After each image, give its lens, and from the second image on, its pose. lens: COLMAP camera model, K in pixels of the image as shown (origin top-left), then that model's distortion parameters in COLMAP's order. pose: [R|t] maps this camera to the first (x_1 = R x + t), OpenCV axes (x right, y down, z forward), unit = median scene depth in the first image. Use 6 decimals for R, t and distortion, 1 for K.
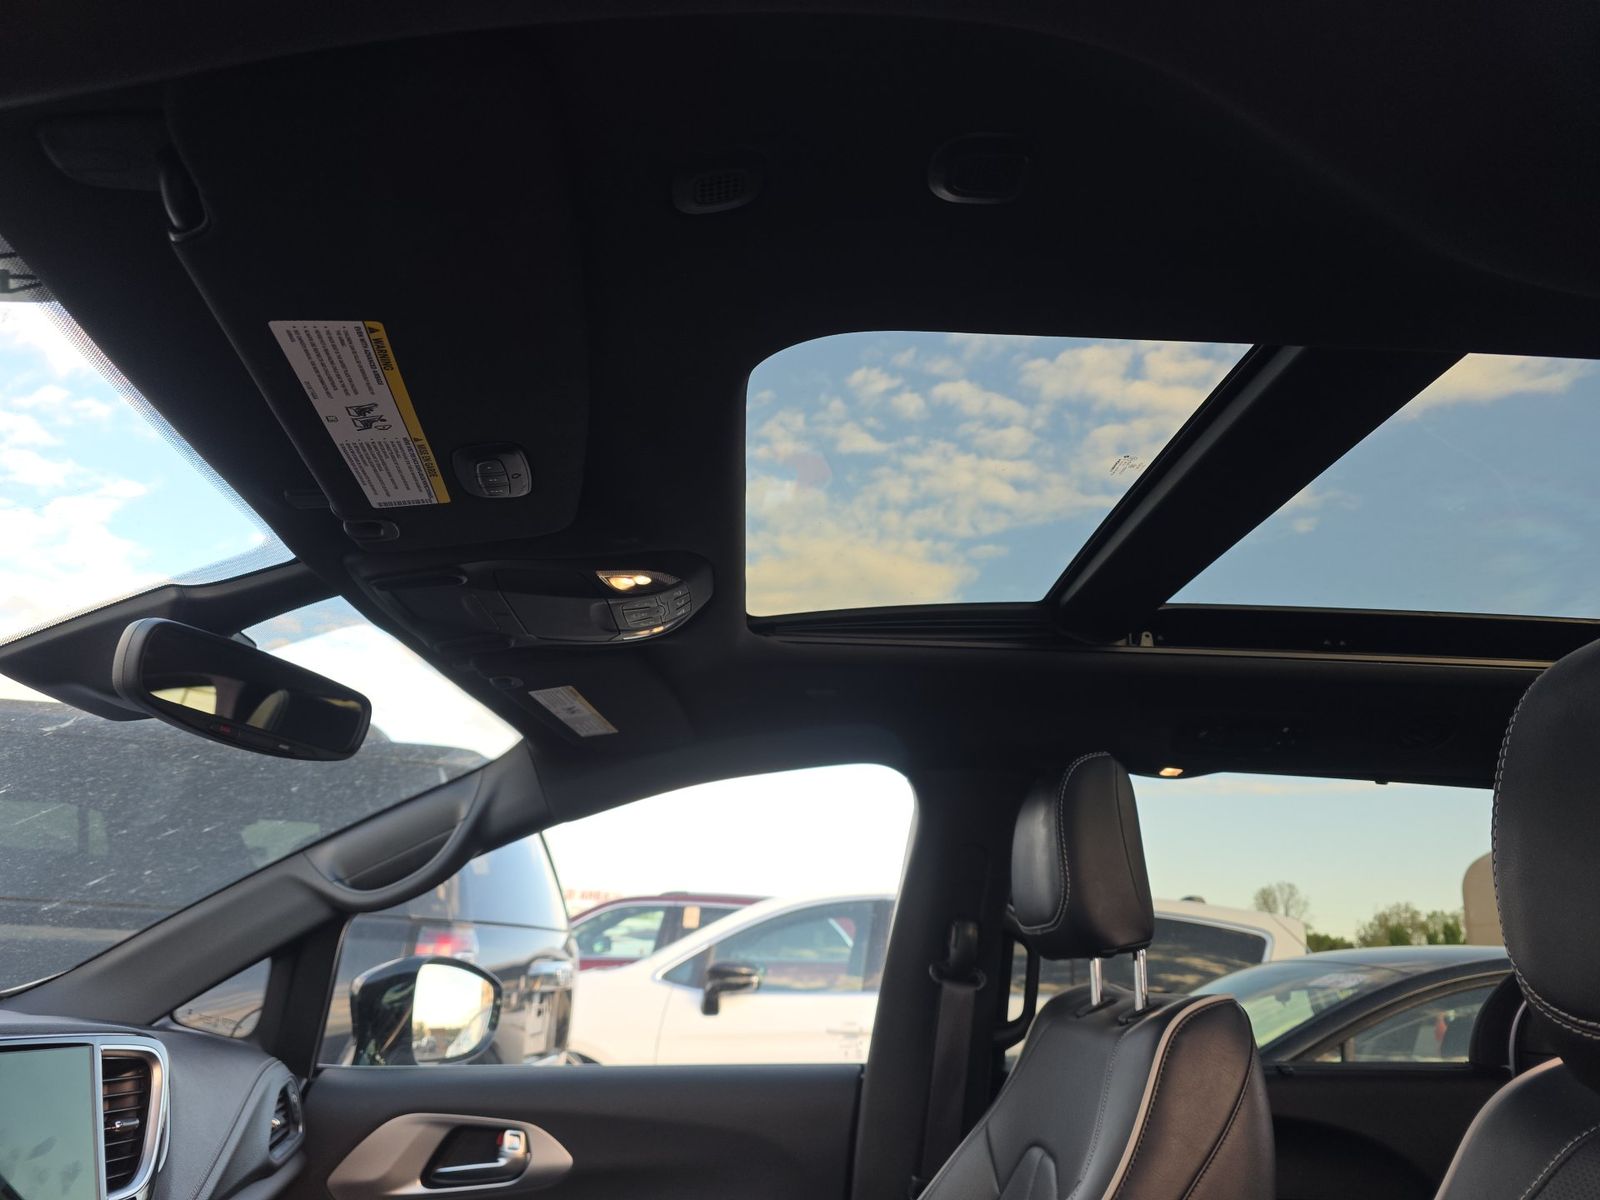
lens RADIAL K [[1085.1, 0, 806.5], [0, 1085.1, 599.4], [0, 0, 1]] dist [0.028628, -0.019656]
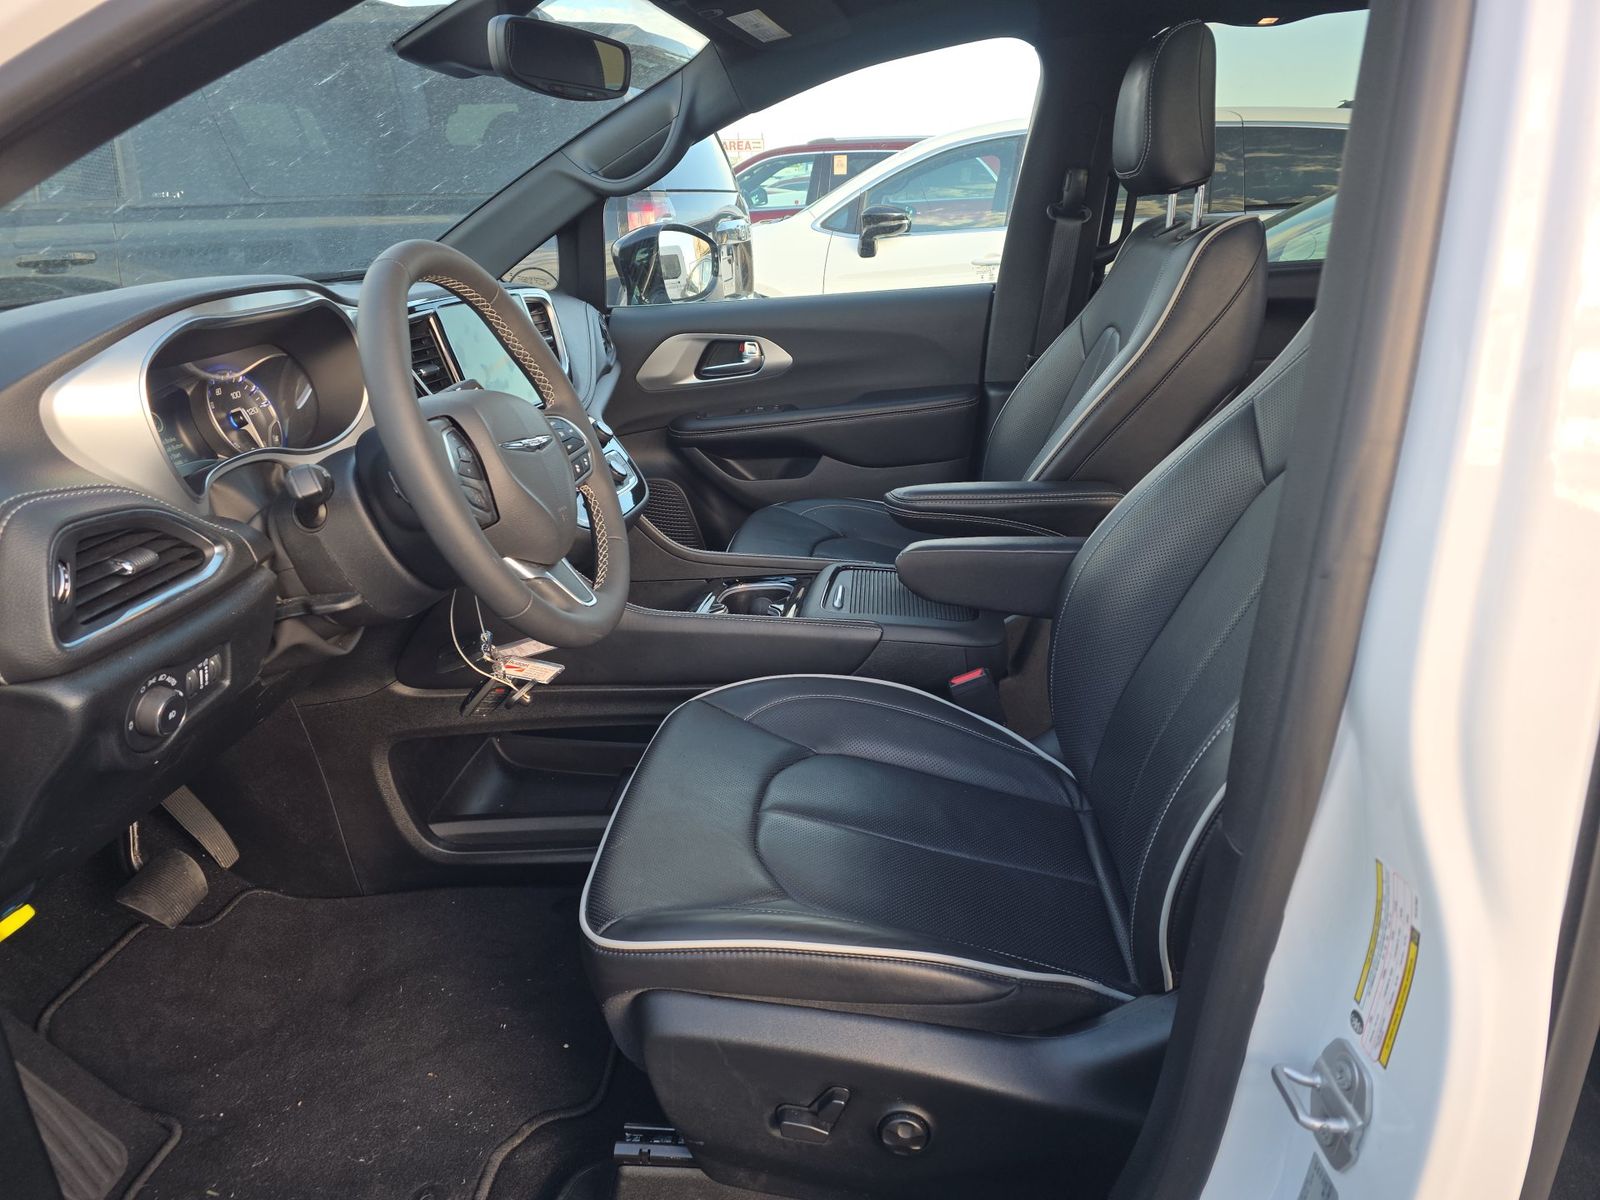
lens RADIAL K [[1085.1, 0, 813.2], [0, 1085.1, 614.5], [0, 0, 1]] dist [0.028628, -0.019656]
pose [[0.990647, -0.019617, -0.135031, 0.002666], [0.100470, 0.774478, 0.624572, -0.122323], [0.092326, -0.632297, 0.769205, -0.321075]]
